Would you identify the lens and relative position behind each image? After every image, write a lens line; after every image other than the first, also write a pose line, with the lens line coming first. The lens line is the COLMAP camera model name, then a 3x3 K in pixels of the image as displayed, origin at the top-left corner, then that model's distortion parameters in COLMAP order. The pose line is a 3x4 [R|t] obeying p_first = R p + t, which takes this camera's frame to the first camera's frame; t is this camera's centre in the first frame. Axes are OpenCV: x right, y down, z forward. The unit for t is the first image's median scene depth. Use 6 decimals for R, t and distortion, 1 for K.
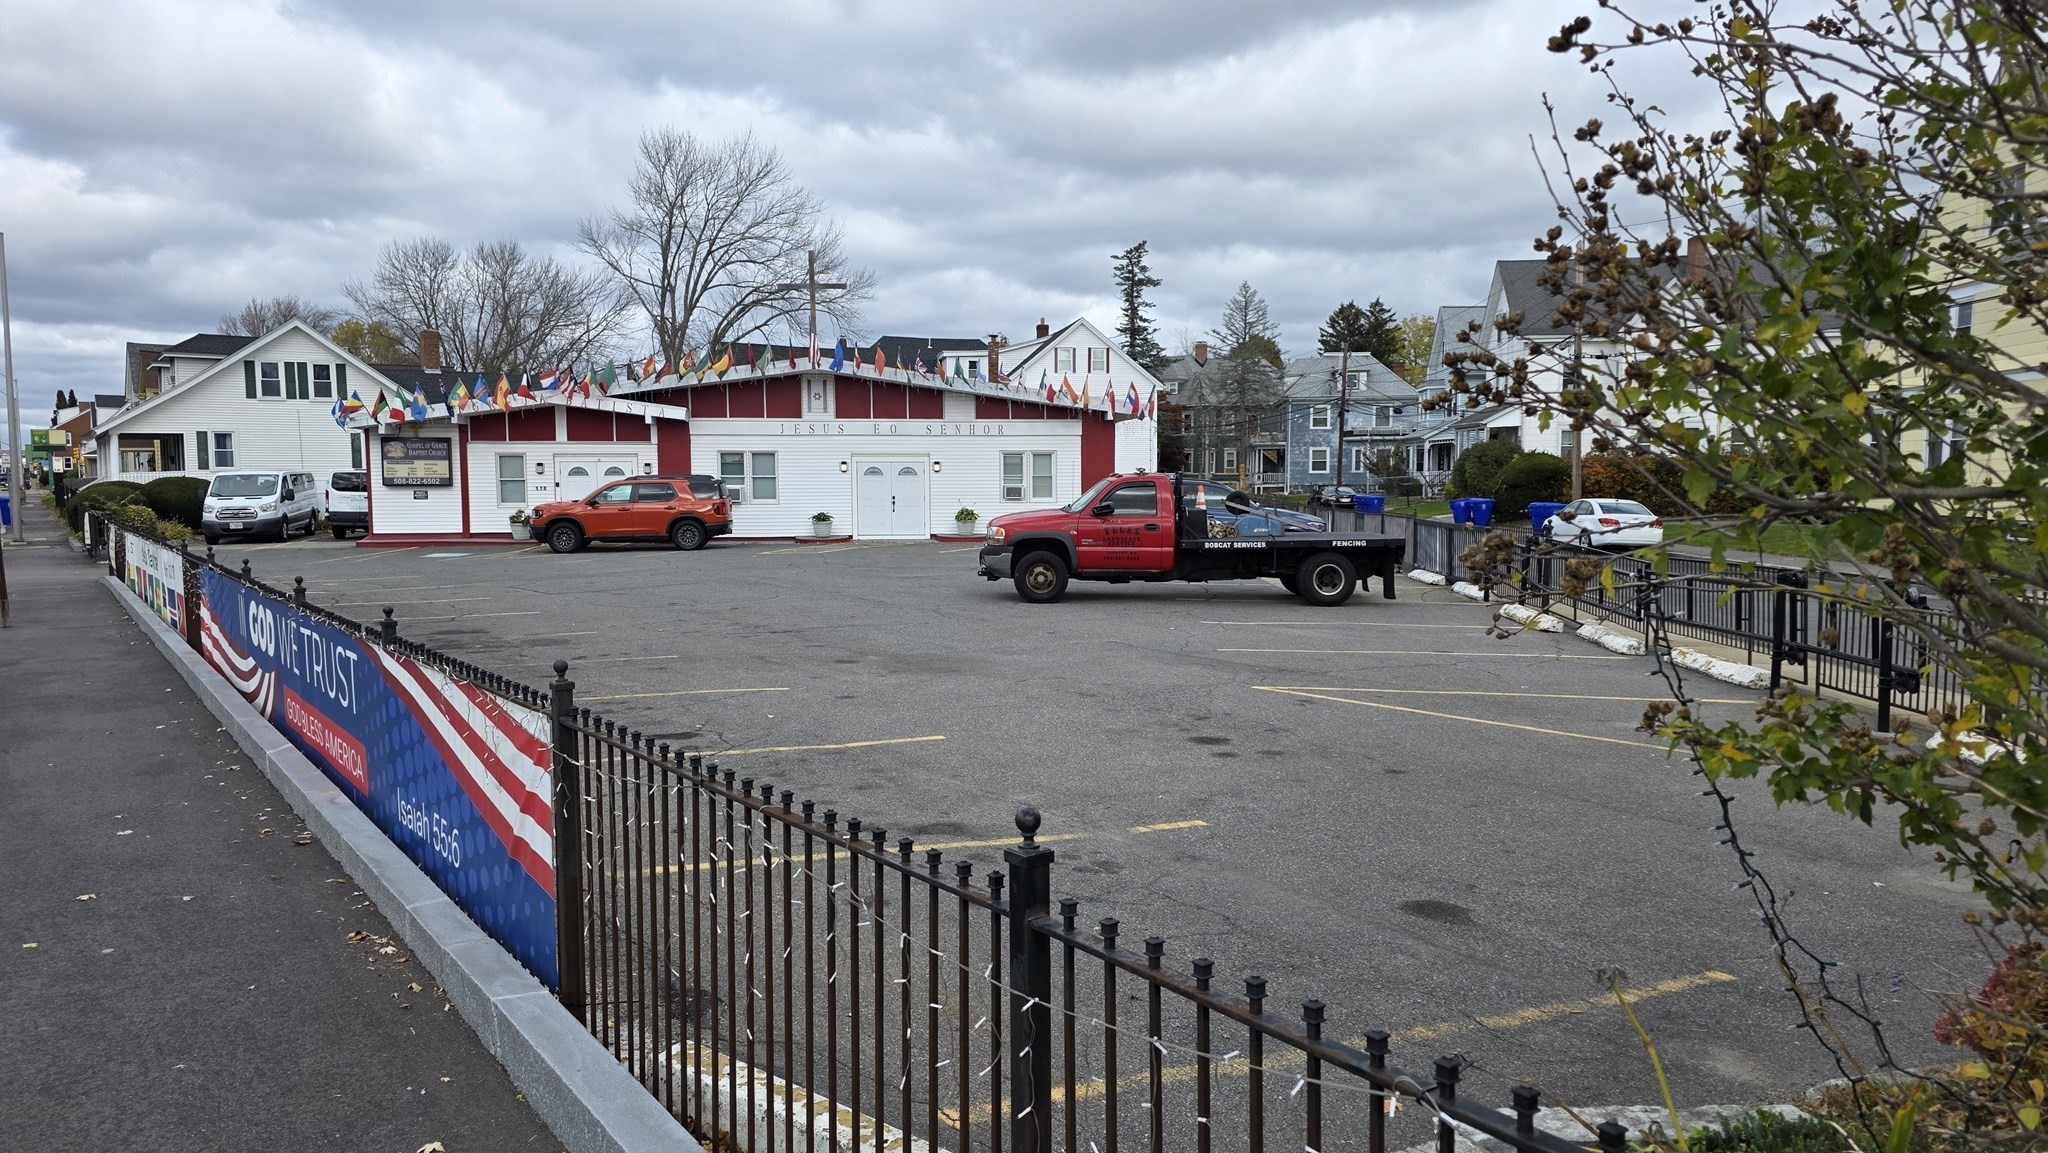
lens RADIAL K [[1378.1, 0, 1037.3], [0, 1378.1, 613.3], [0, 0, 1]] dist [0.065931, -0.061291]
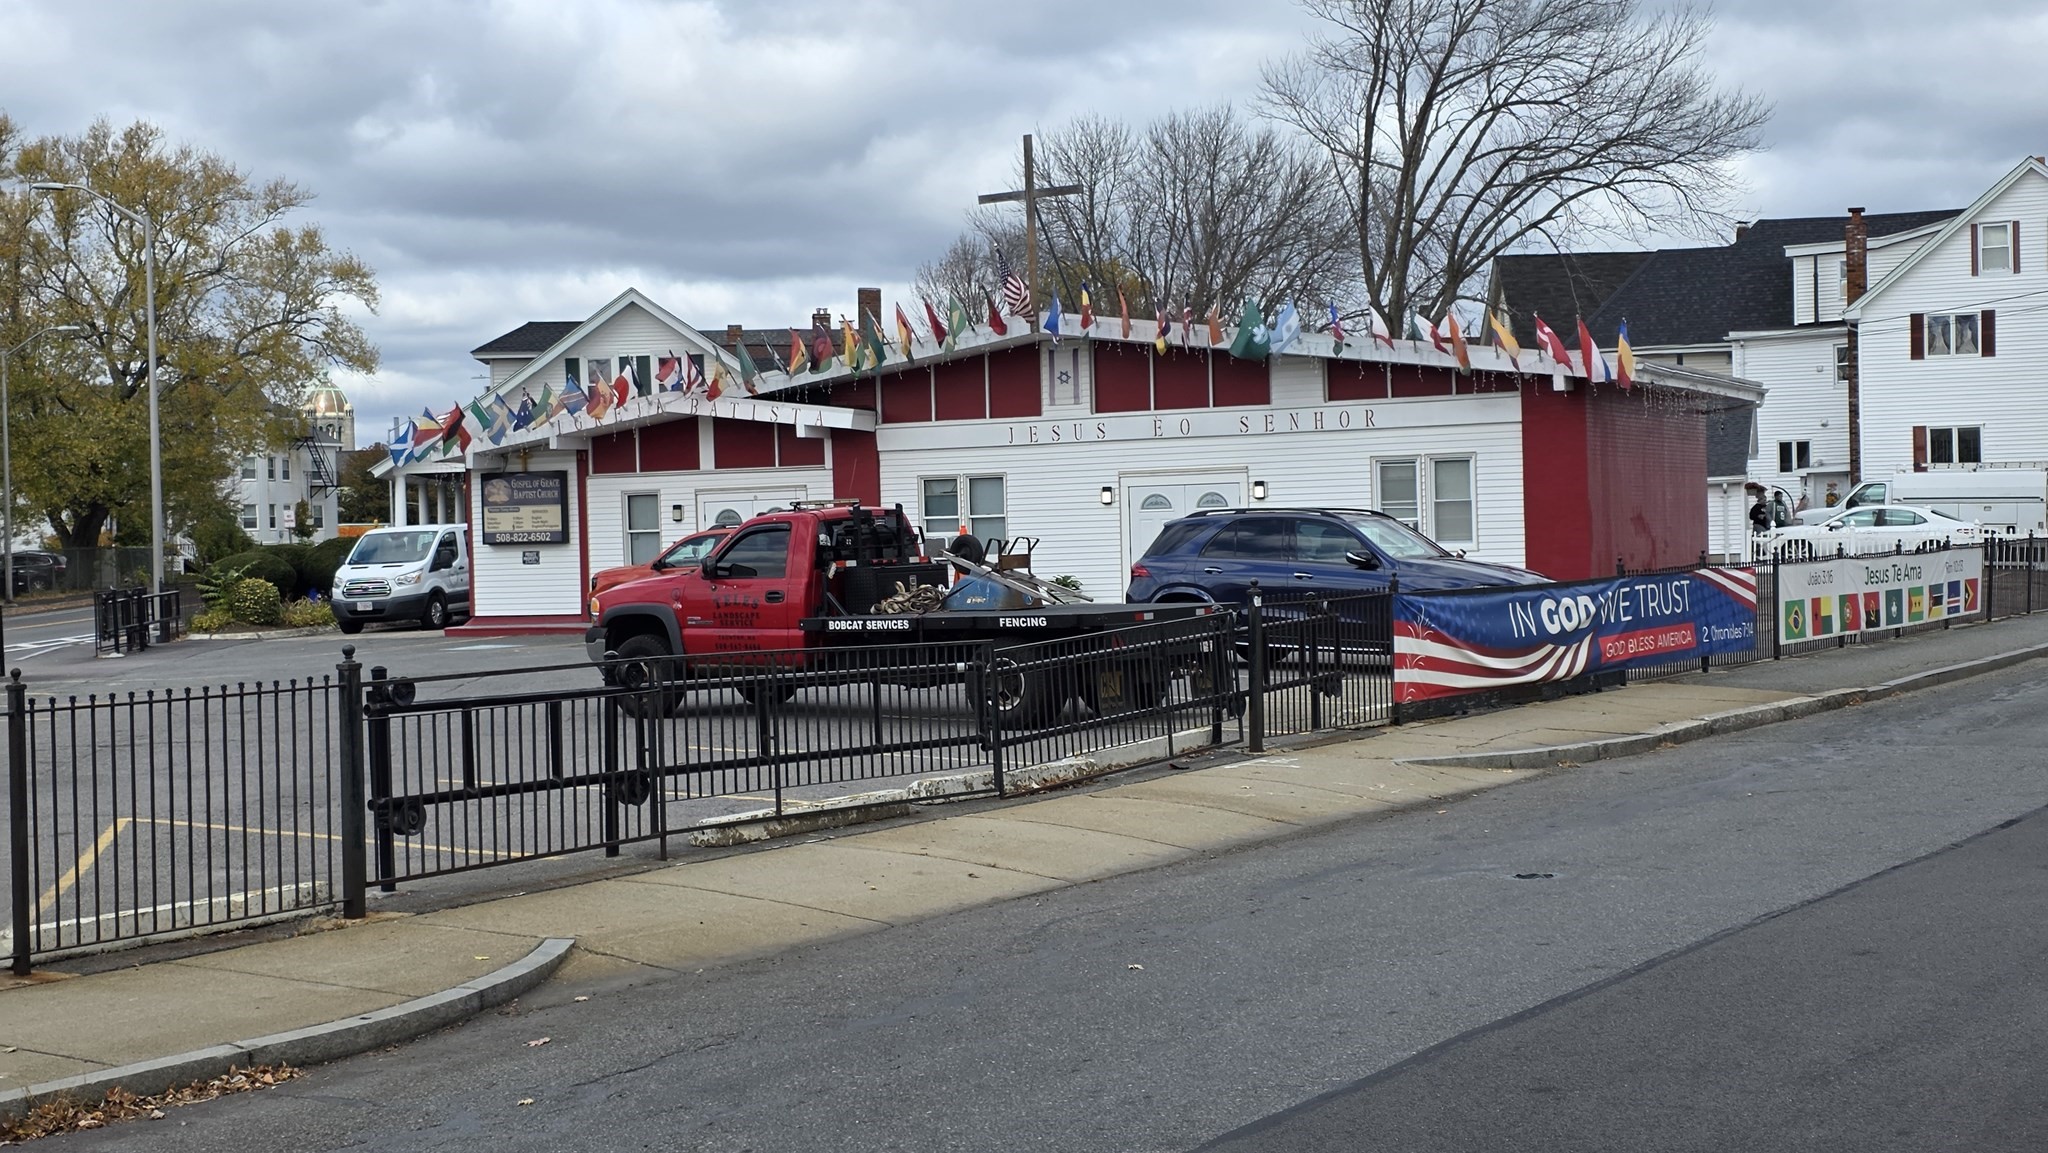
lens RADIAL K [[2764.8, 0, 963.9], [0, 2764.8, 592.2], [0, 0, 1]] dist [0.114049, 0.000000]
pose [[0.838926, -0.008534, -0.544179, 0.439492], [-0.027677, 0.997914, -0.058318, 0.002834], [0.543541, 0.063986, 0.836940, 0.005733]]
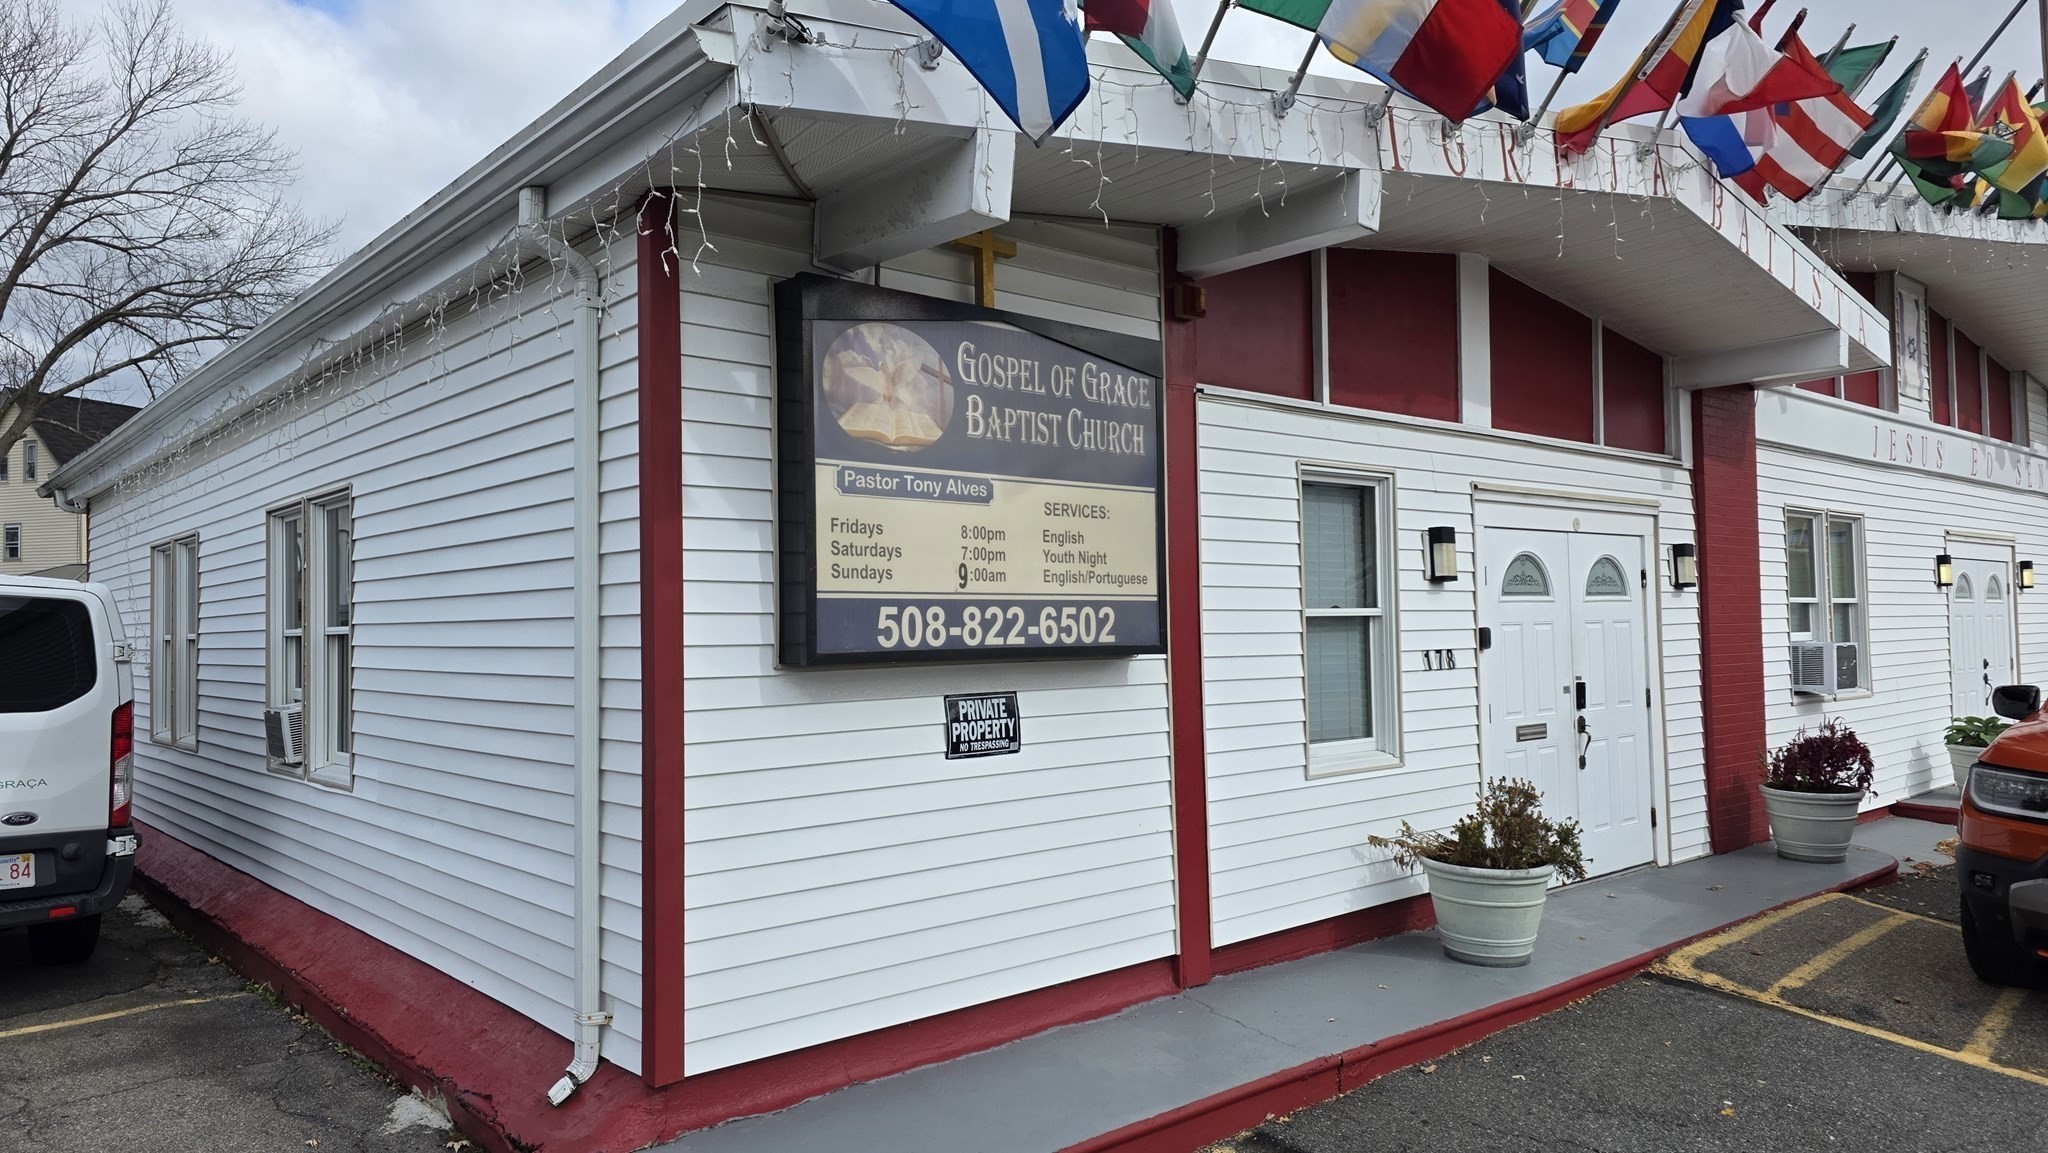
lens RADIAL K [[1378.1, 0, 1028.7], [0, 1378.1, 588.1], [0, 0, 1]] dist [0.065931, -0.061291]
pose [[0.823806, 0.007840, 0.566818, -0.504291], [0.068627, 0.991171, -0.113452, -0.080511], [-0.562703, 0.132361, 0.815994, 0.859878]]
